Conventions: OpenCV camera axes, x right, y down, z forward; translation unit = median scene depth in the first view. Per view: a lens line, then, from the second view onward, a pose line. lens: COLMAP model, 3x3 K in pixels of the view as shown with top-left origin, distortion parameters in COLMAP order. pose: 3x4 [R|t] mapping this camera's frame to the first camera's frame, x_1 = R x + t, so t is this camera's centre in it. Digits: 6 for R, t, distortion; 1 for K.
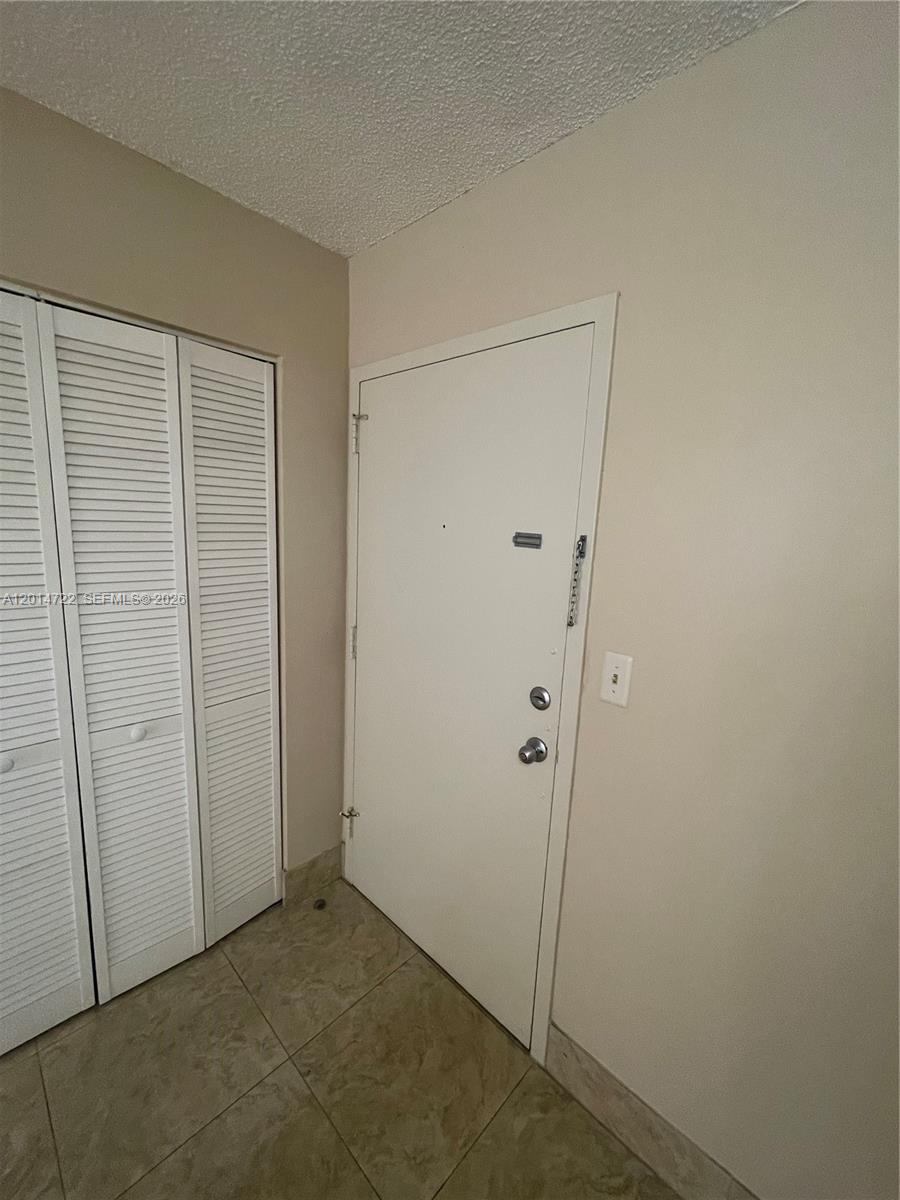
lens RADIAL K [[488.0, 0, 451.7], [0, 488.0, 602.9], [0, 0, 1]] dist [-0.002192, -0.000016]
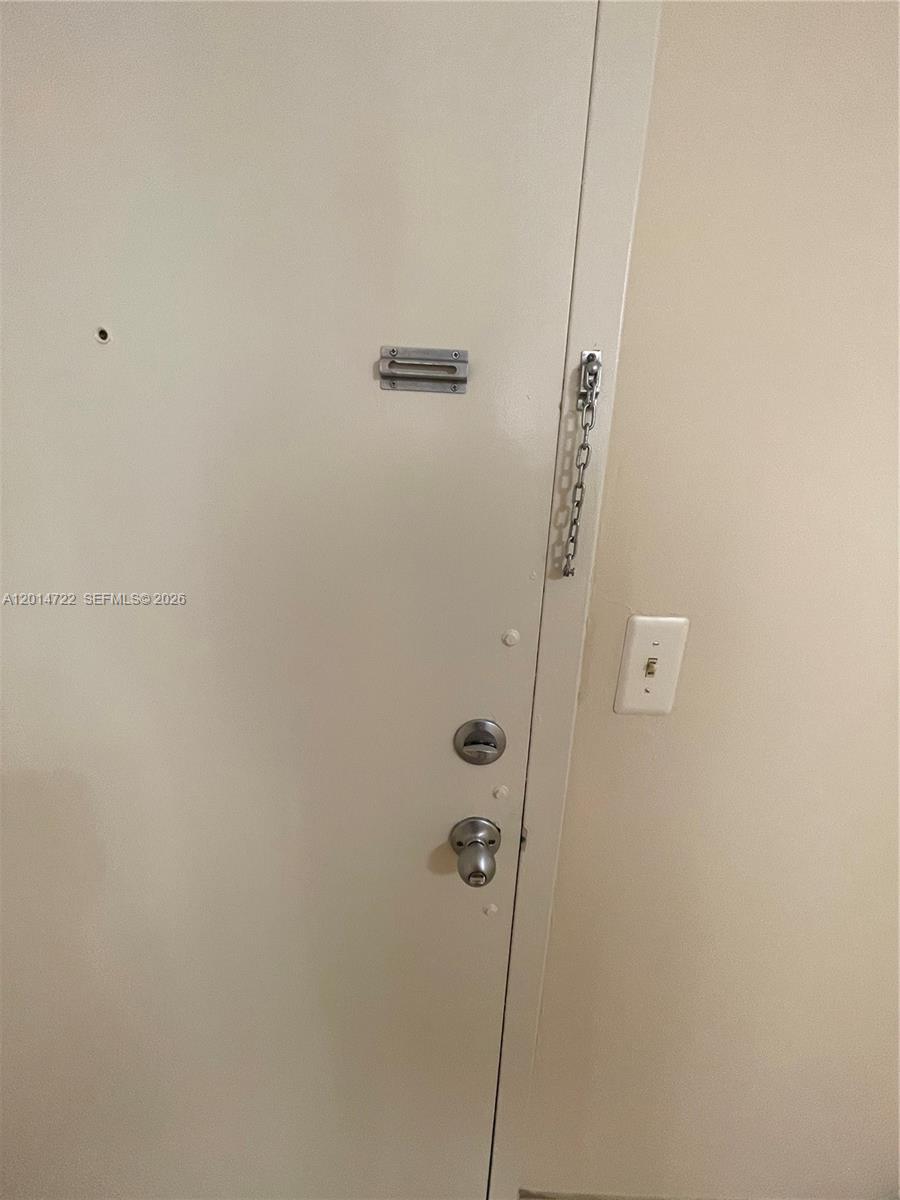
lens RADIAL K [[488.0, 0, 448.9], [0, 488.0, 595.7], [0, 0, 1]] dist [-0.002192, -0.000016]
pose [[0.995355, -0.036767, -0.088974, 0.198638], [0.057556, 0.968110, 0.243824, -0.050326], [0.077172, -0.247813, 0.965729, 0.588655]]
